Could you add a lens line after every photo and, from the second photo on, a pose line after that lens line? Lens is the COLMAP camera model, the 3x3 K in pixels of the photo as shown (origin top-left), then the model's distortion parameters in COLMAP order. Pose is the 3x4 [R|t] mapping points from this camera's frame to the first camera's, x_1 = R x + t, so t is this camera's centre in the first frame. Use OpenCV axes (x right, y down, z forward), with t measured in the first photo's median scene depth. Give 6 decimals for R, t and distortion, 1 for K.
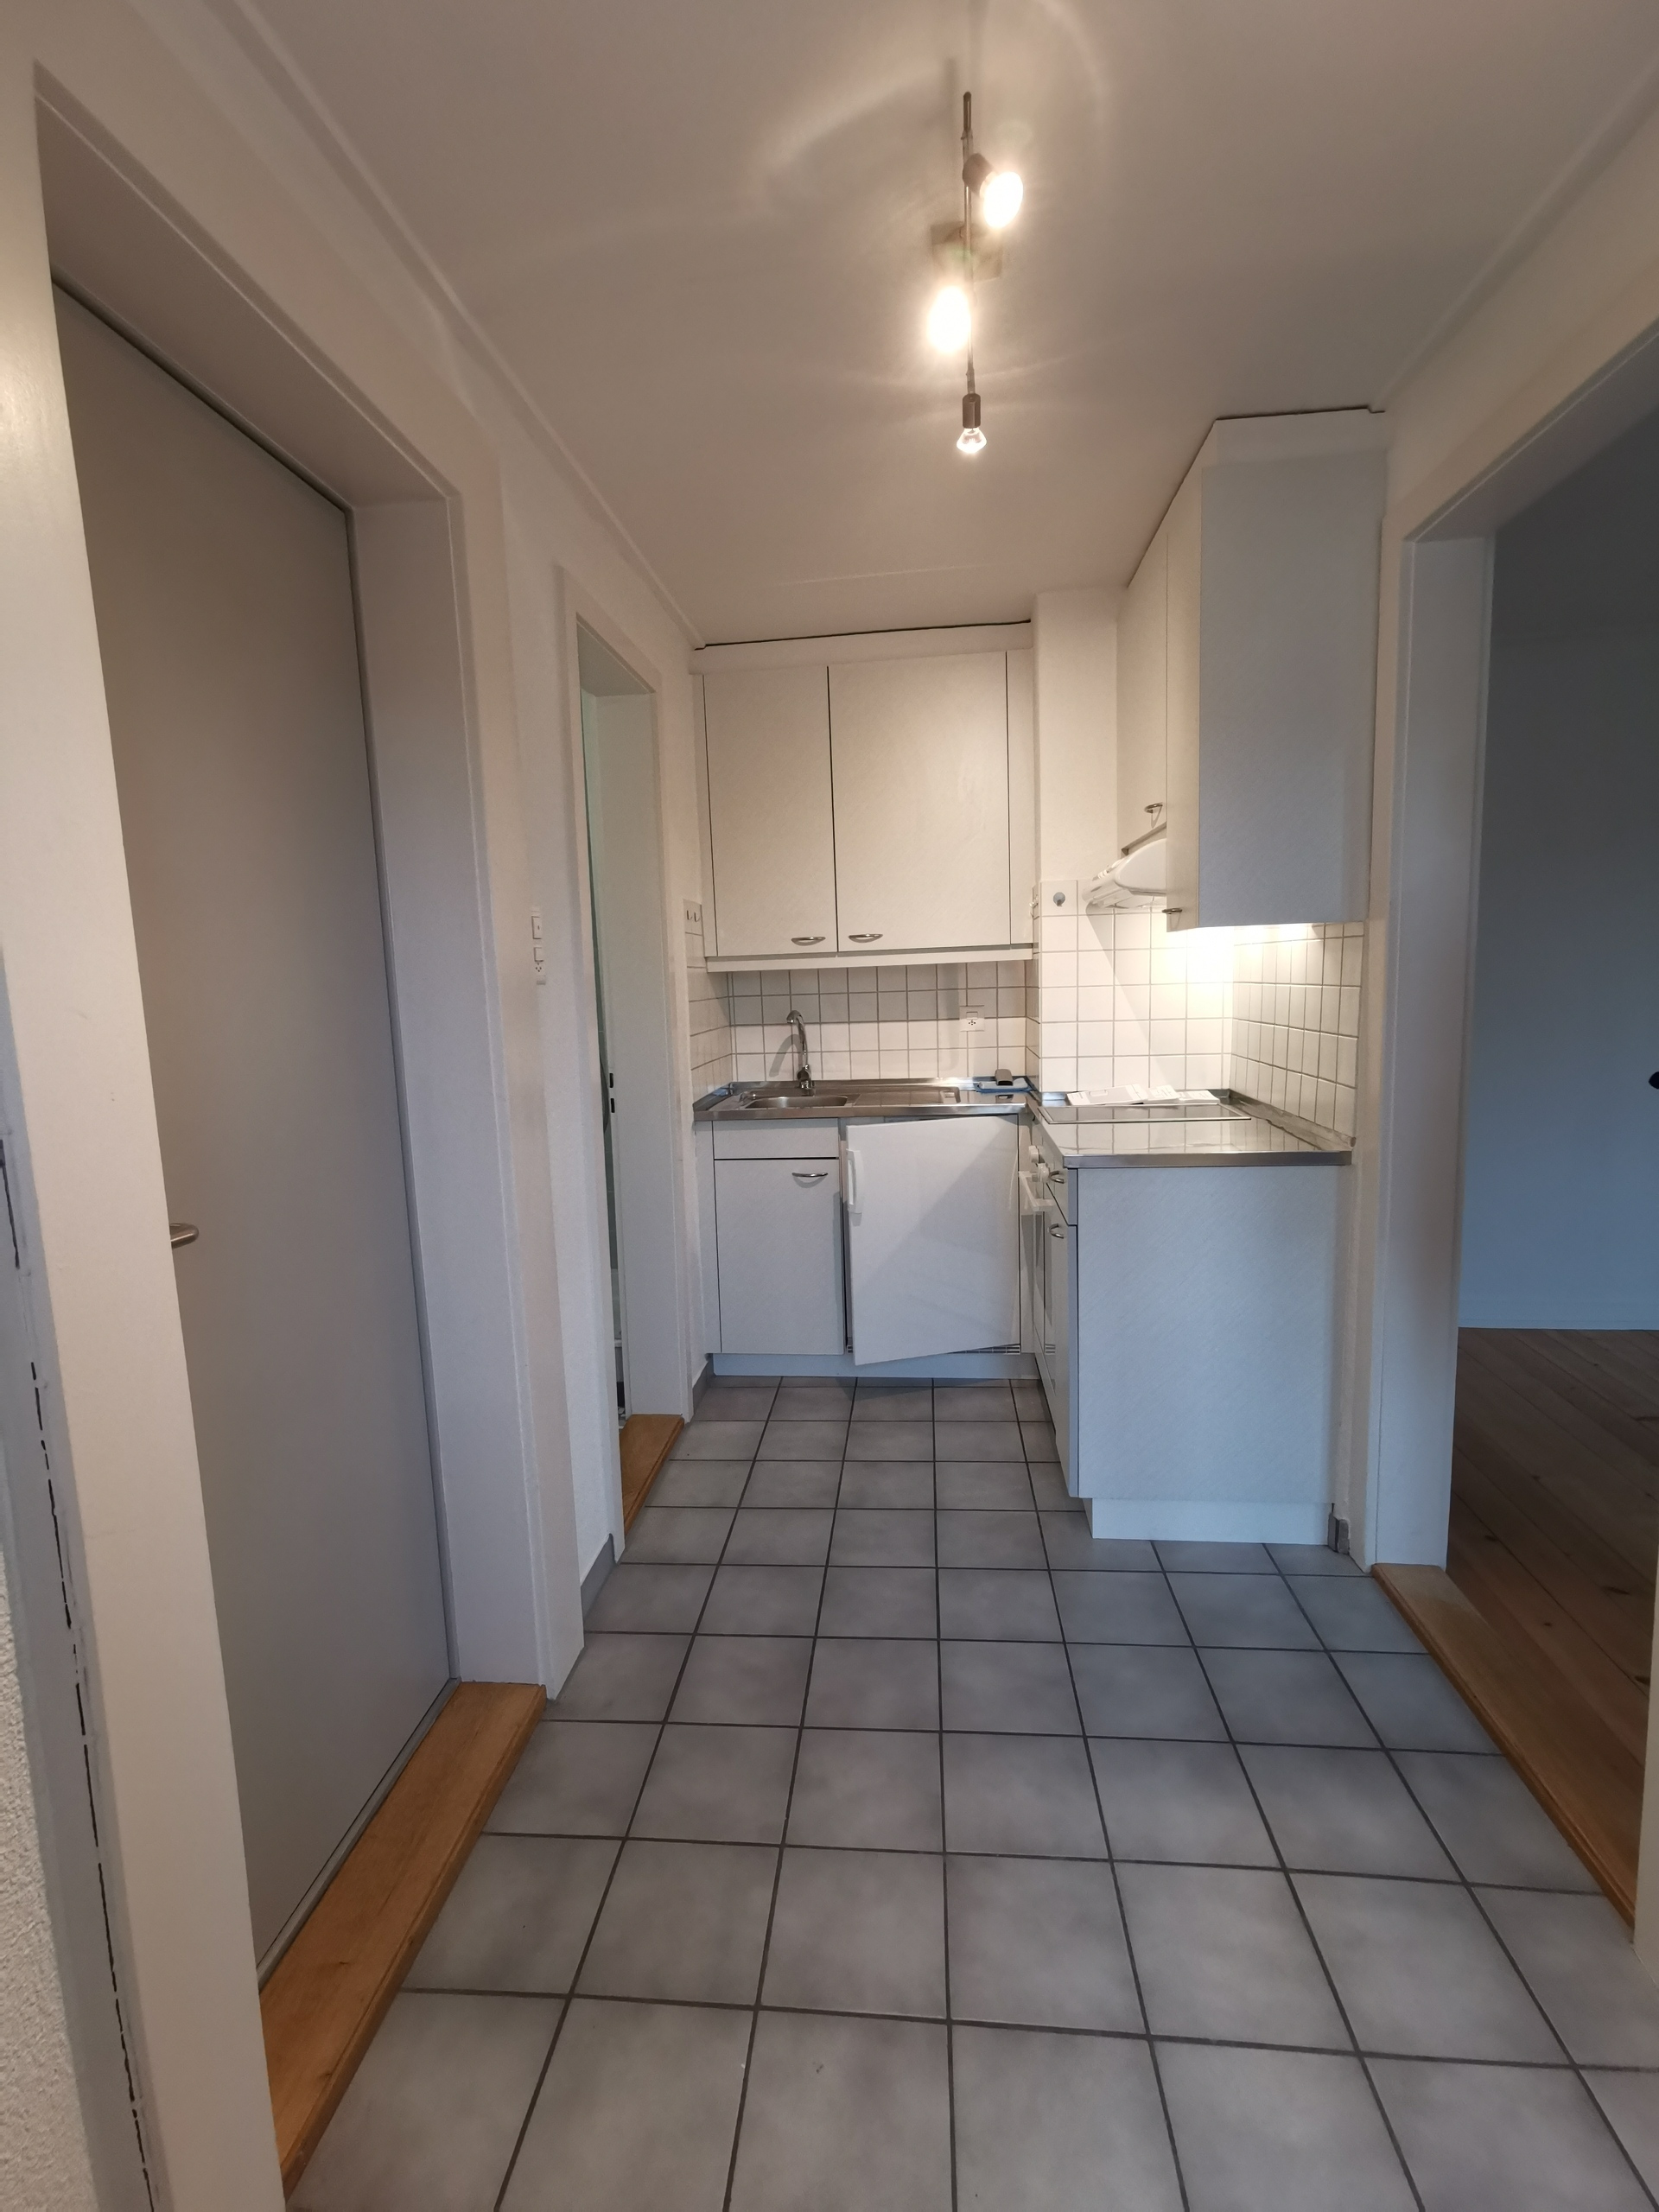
lens RADIAL K [[1014.3, 0, 833.5], [0, 1014.3, 1104.8], [0, 0, 1]] dist [-0.004312, 0.001057]
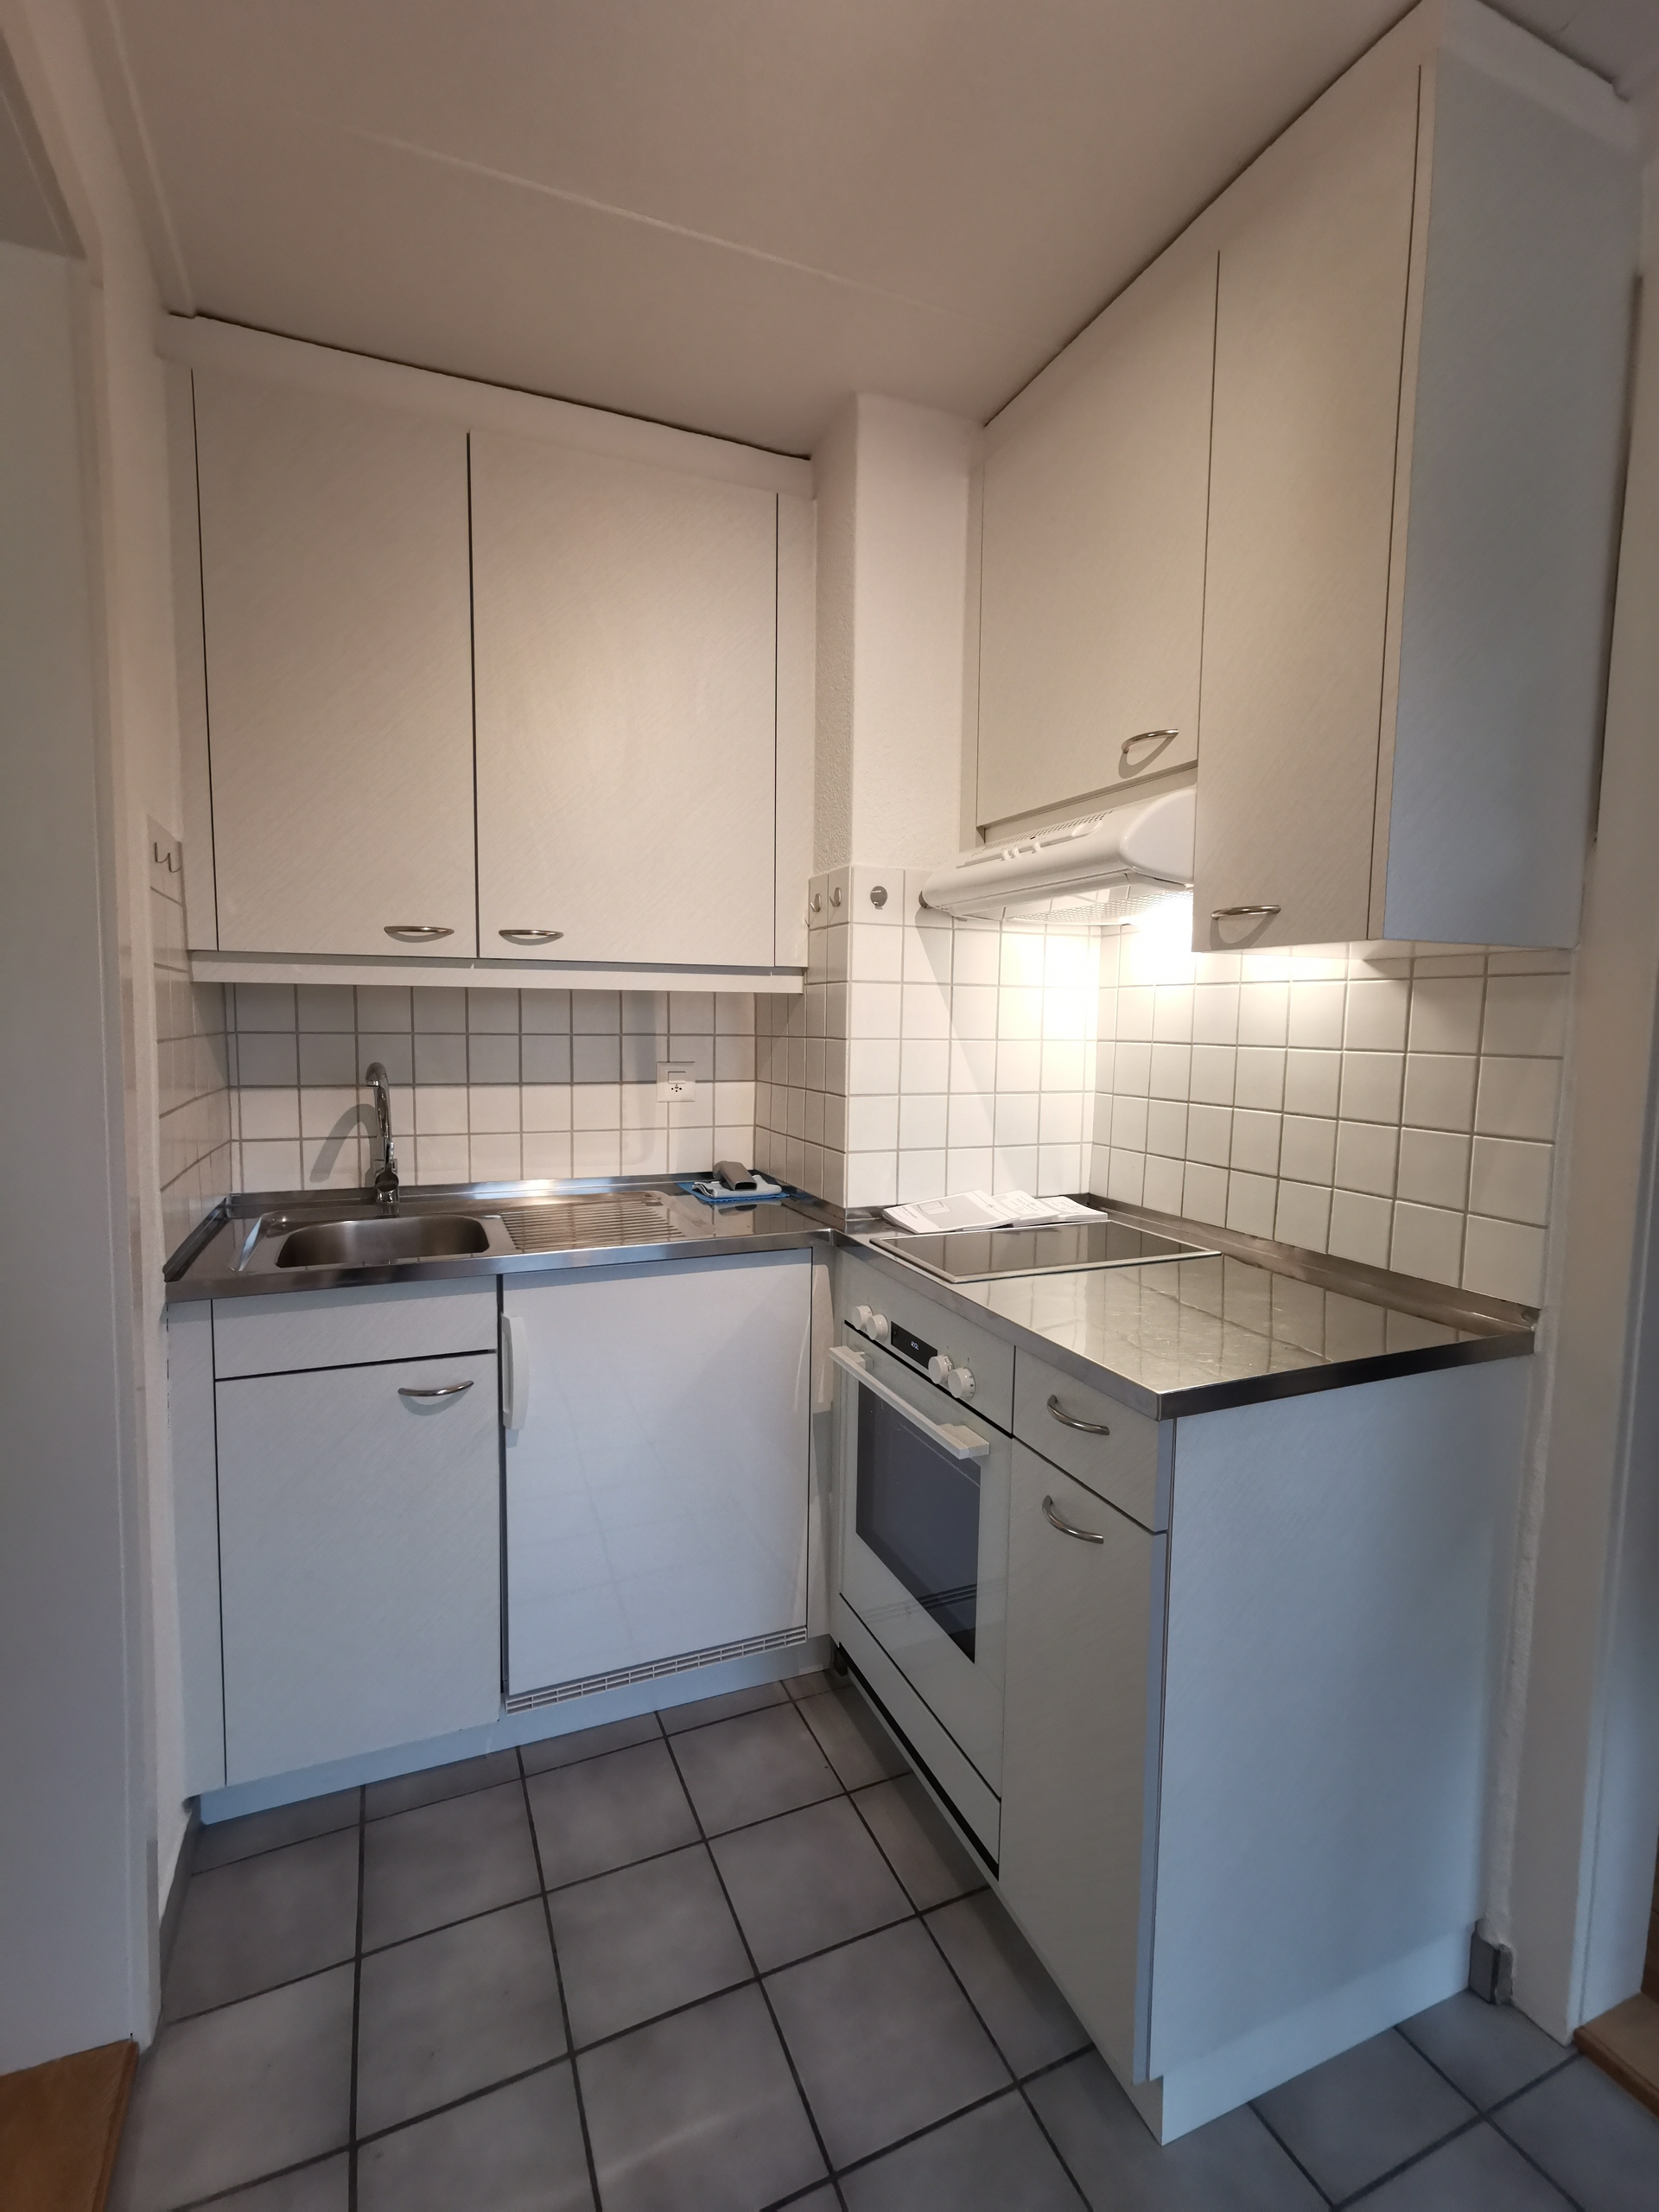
lens RADIAL K [[1014.3, 0, 820.0], [0, 1014.3, 1101.1], [0, 0, 1]] dist [-0.004312, 0.001057]
pose [[0.876754, 0.005703, 0.480905, -0.095786], [0.017317, 0.998907, -0.043418, -0.047770], [-0.480627, 0.046394, 0.875697, 0.440704]]
